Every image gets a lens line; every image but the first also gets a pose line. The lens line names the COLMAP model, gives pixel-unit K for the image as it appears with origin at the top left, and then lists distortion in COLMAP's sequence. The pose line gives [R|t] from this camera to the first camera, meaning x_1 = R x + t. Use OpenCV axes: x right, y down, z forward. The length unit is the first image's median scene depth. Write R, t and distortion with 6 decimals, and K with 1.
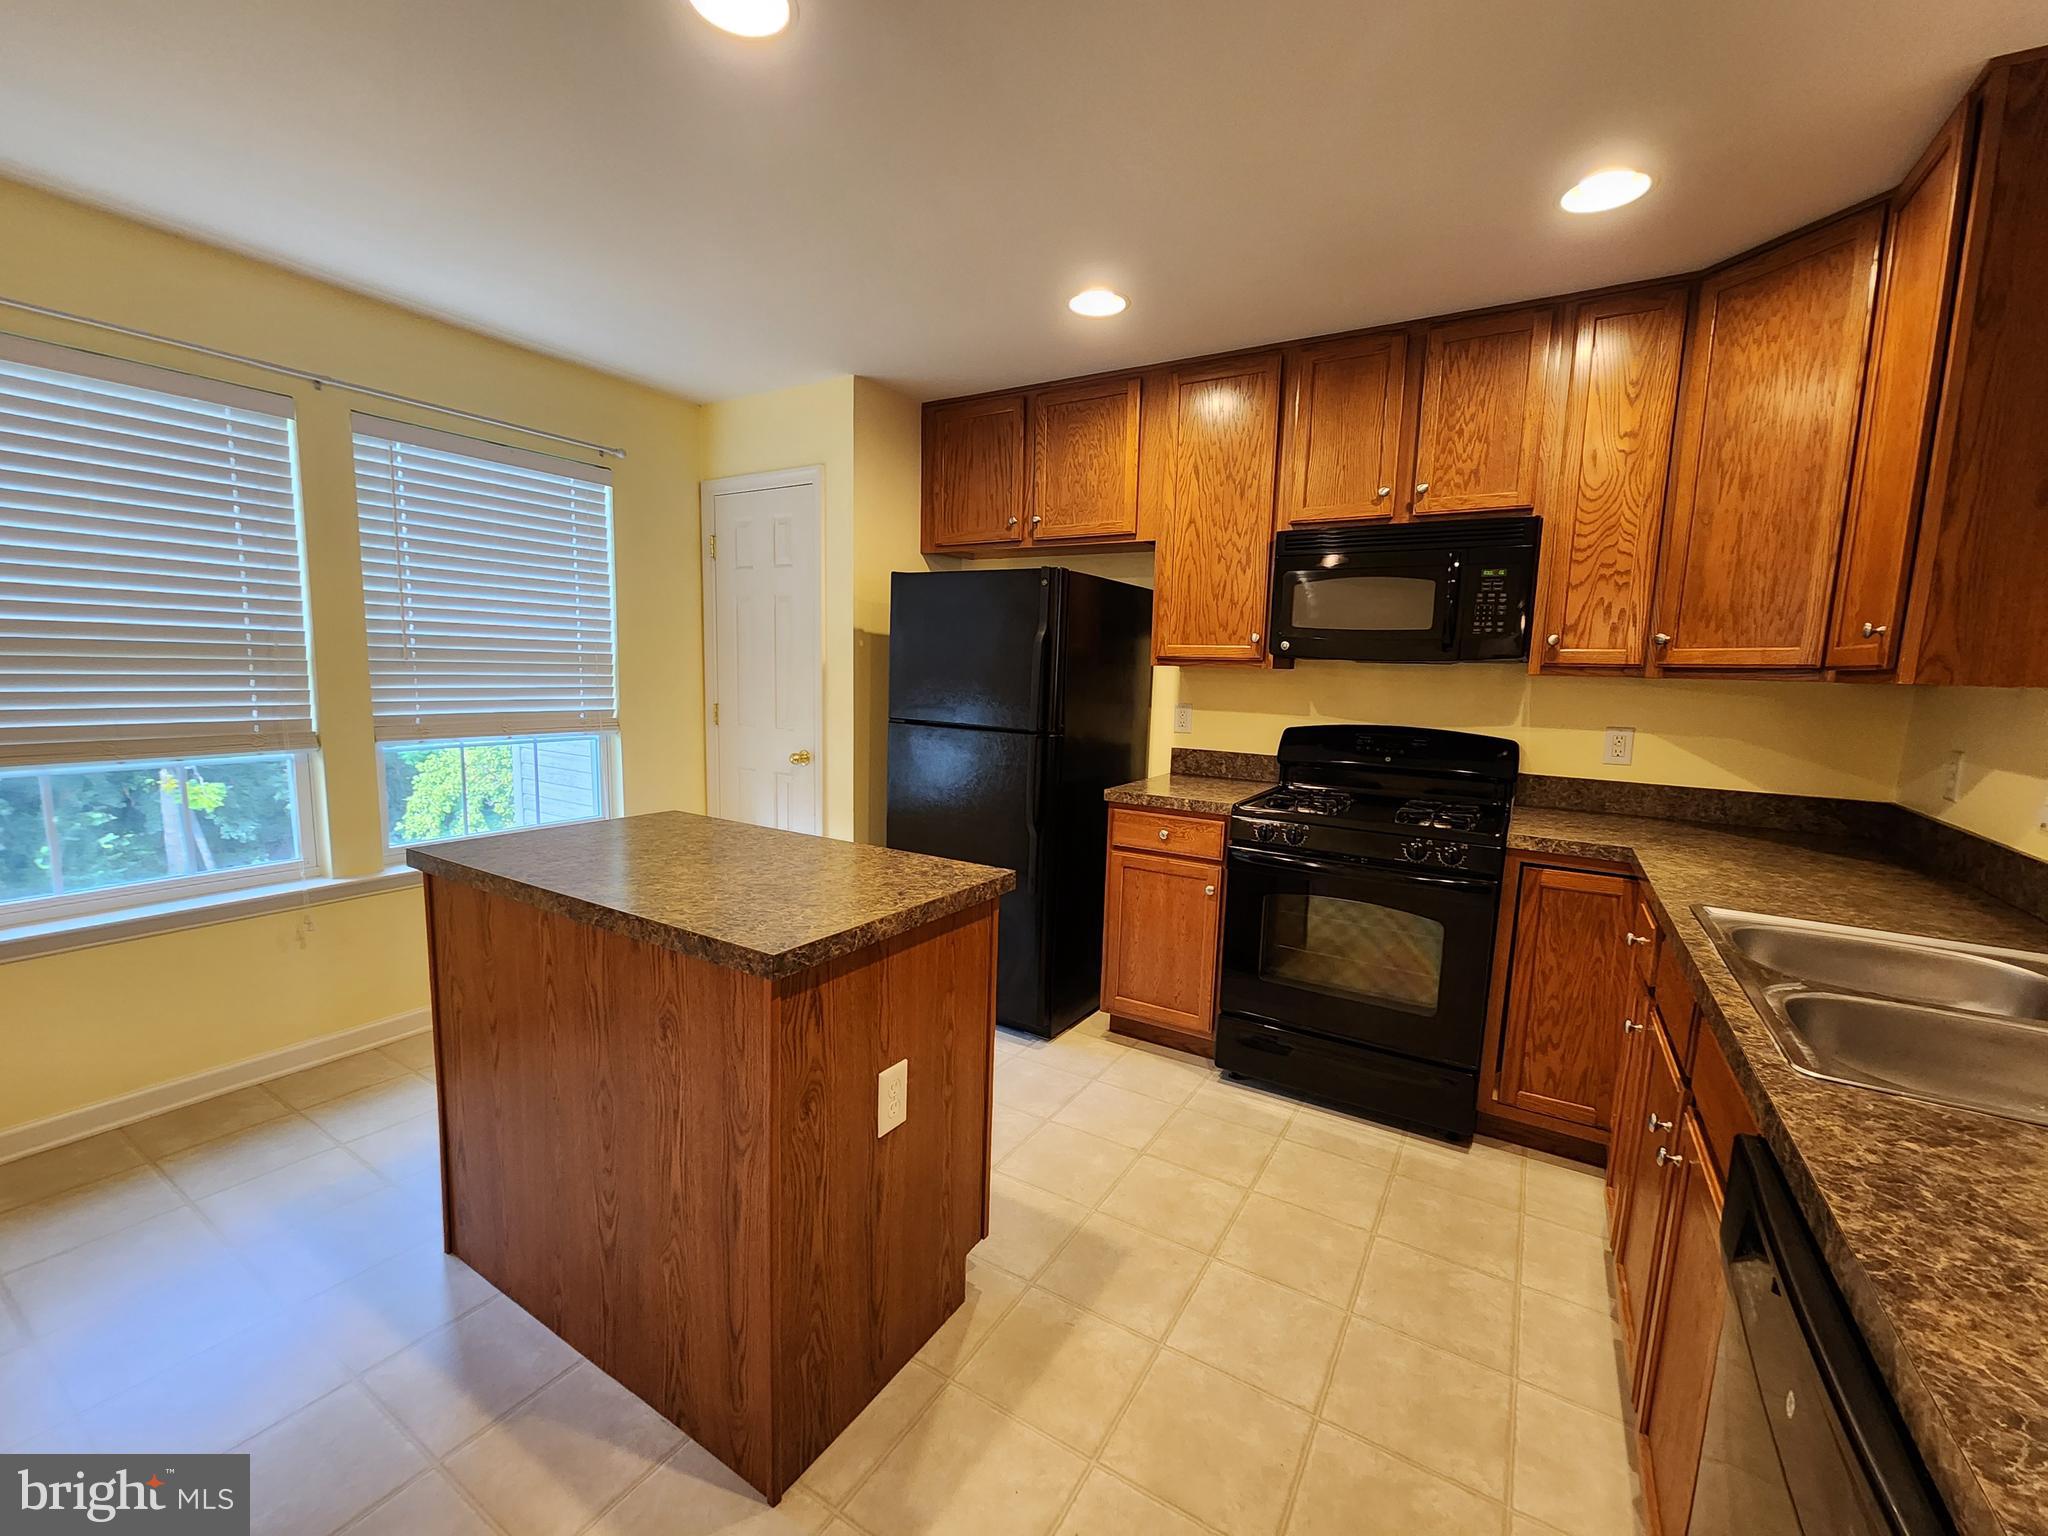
lens RADIAL K [[844.1, 0, 1014.3], [0, 844.1, 771.2], [0, 0, 1]] dist [0.002585, -0.000828]
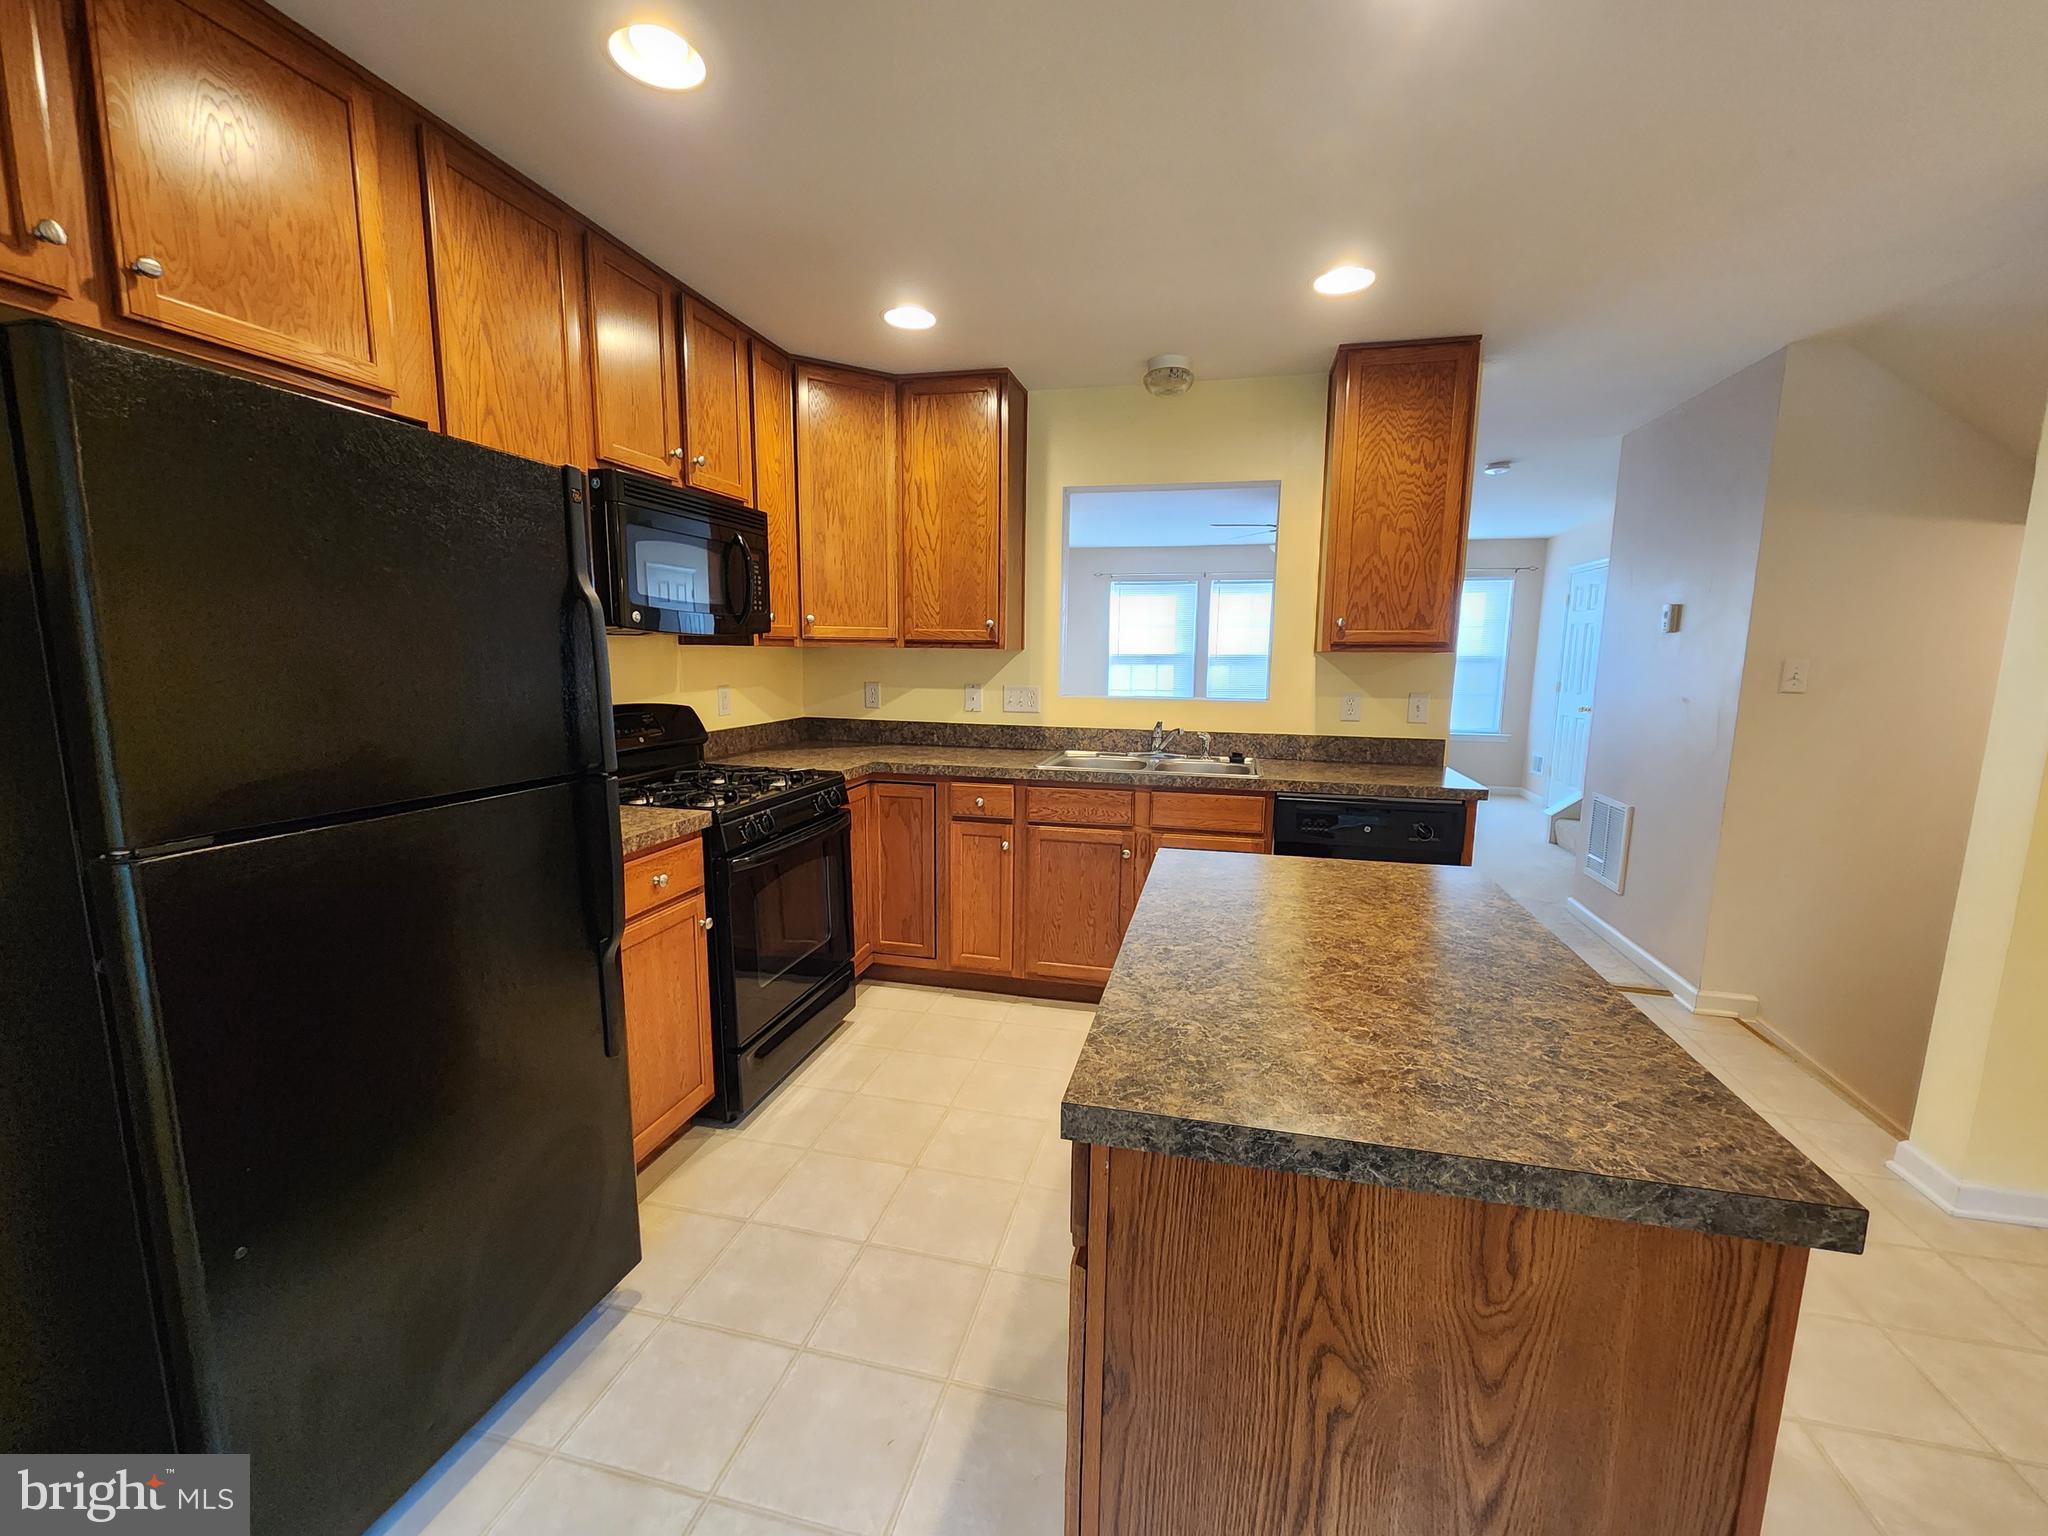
lens RADIAL K [[844.1, 0, 1022.3], [0, 844.1, 777.3], [0, 0, 1]] dist [0.002585, -0.000828]
pose [[-0.310107, -0.172815, 0.934863, -0.664619], [0.102280, 0.971568, 0.213527, -0.153477], [-0.945184, 0.161834, -0.283615, 1.036670]]
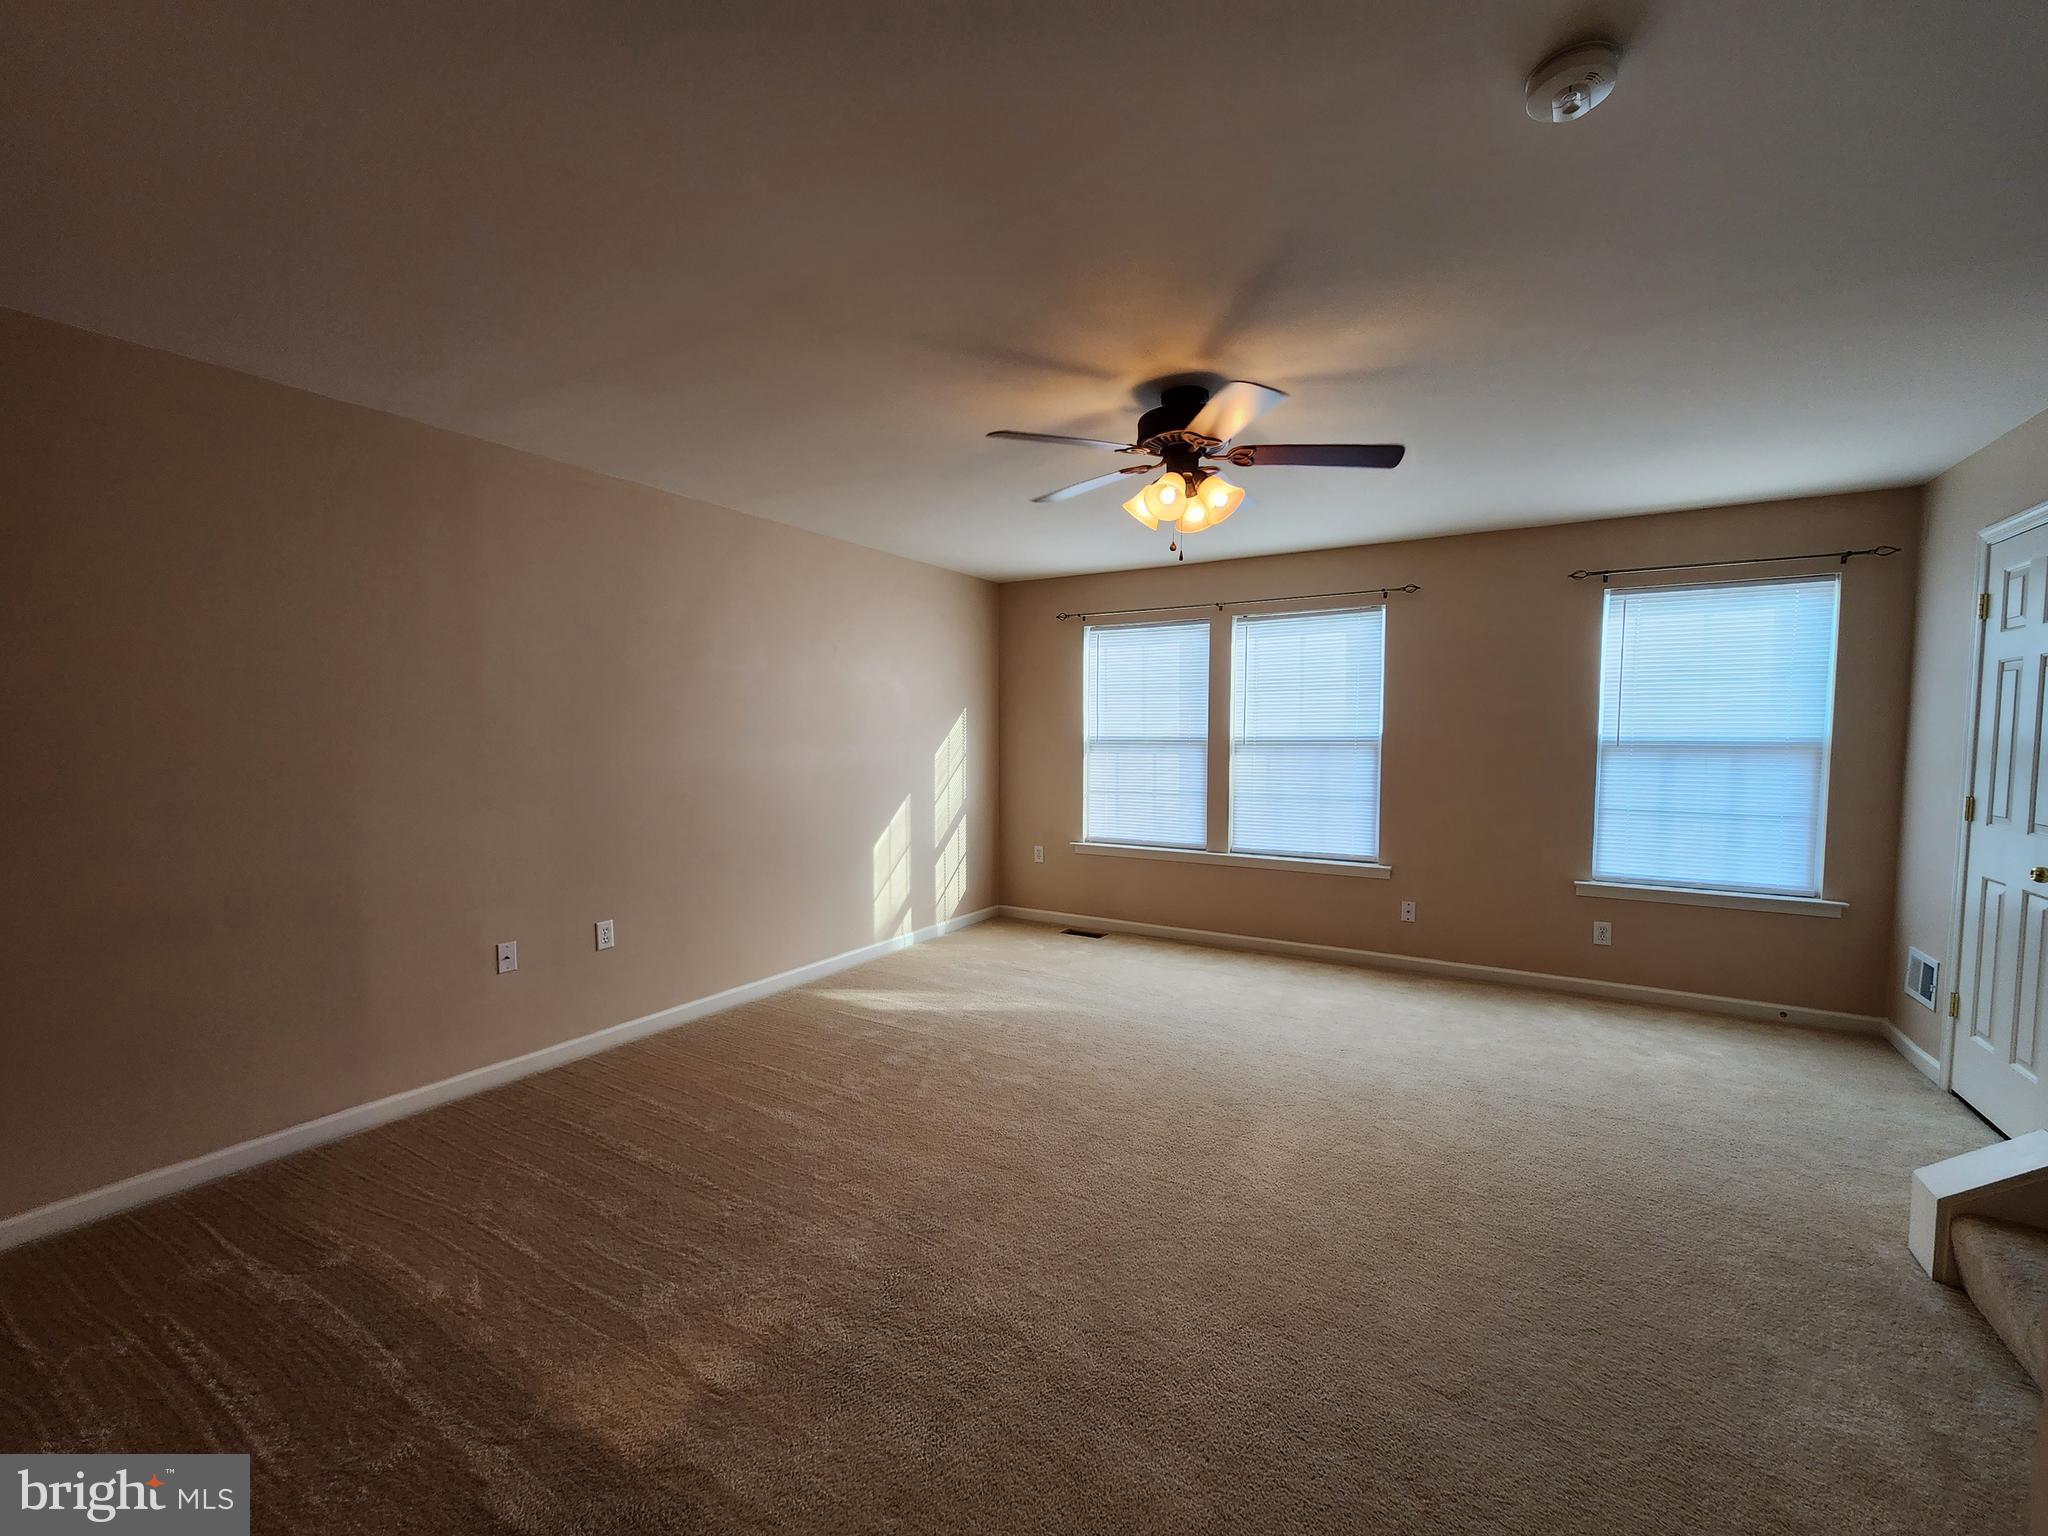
lens RADIAL K [[844.1, 0, 1028.9], [0, 844.1, 780.5], [0, 0, 1]] dist [0.002585, -0.000828]
pose [[-0.013719, -0.084394, 0.996338, -0.439080], [0.120426, 0.989039, 0.085434, -0.108781], [-0.992627, 0.121158, -0.003405, 0.749405]]
